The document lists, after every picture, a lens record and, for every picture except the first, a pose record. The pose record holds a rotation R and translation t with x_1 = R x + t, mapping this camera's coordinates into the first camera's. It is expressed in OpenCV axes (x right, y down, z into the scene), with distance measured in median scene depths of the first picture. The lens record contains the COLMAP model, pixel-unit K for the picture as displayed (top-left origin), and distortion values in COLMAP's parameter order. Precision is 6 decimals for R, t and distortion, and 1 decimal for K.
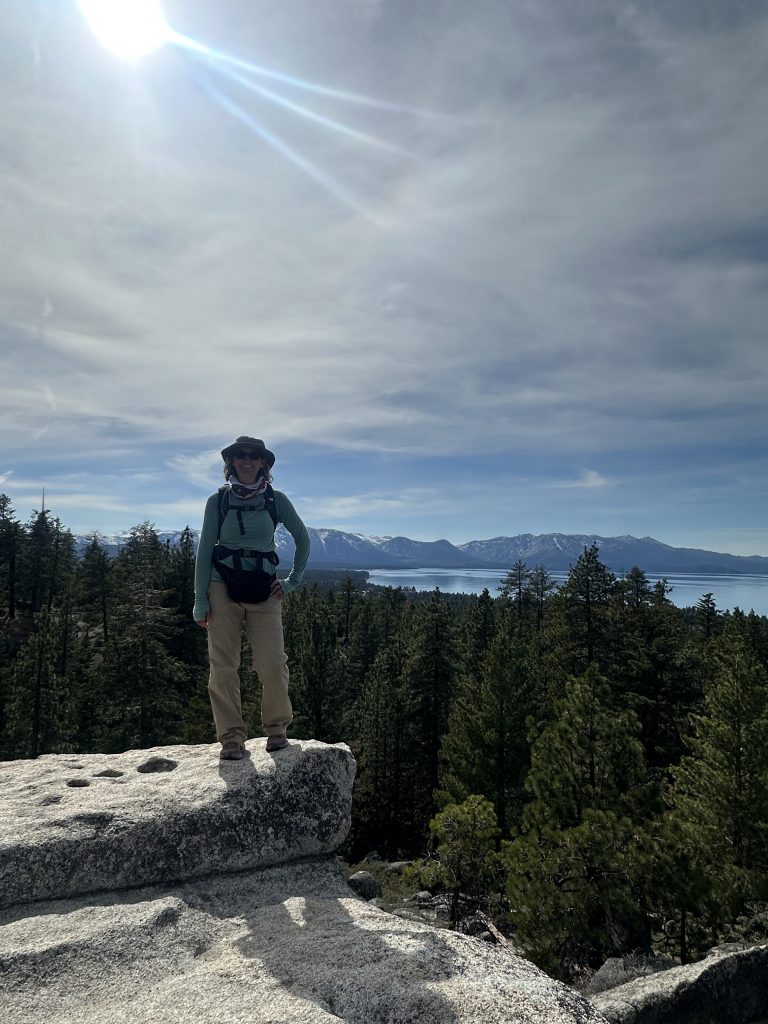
lens RADIAL K [[938.3, 0, 384.0], [0, 938.3, 512.0], [0, 0, 1]] dist [0.097740, -0.161053]
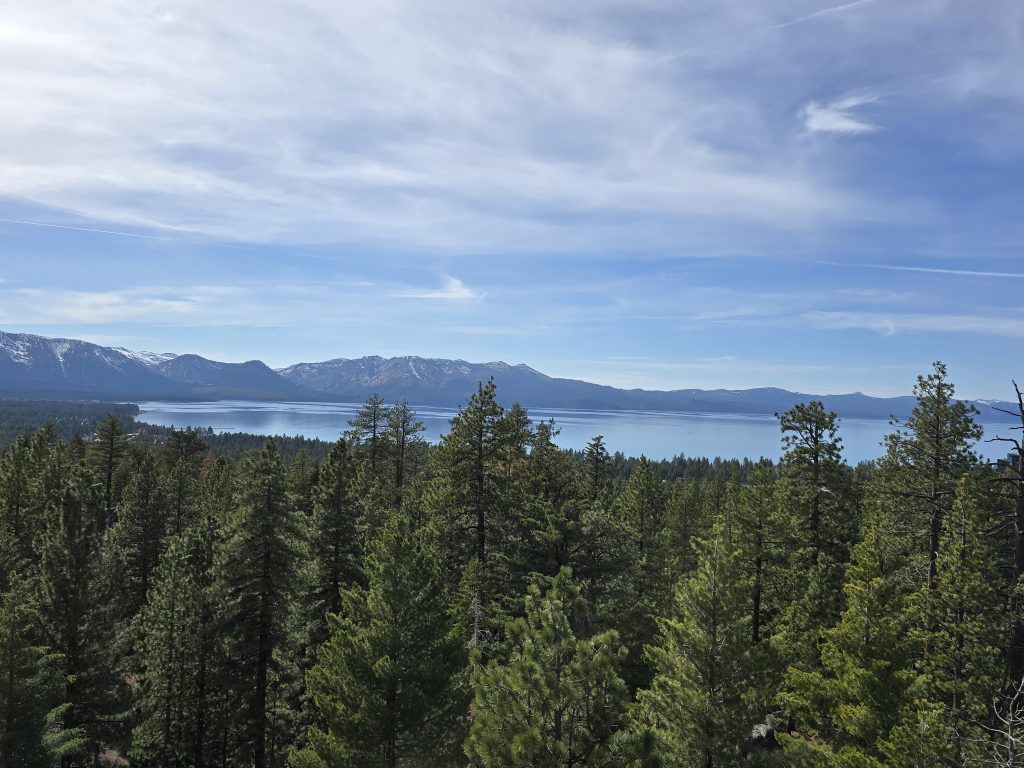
lens RADIAL K [[938.3, 0, 511.7], [0, 938.3, 339.0], [0, 0, 1]] dist [0.097740, -0.161053]
pose [[0.877110, 0.022643, 0.479755, -0.122395], [-0.052355, 0.997443, 0.048642, -0.035358], [-0.477427, -0.067782, 0.876053, 0.301961]]
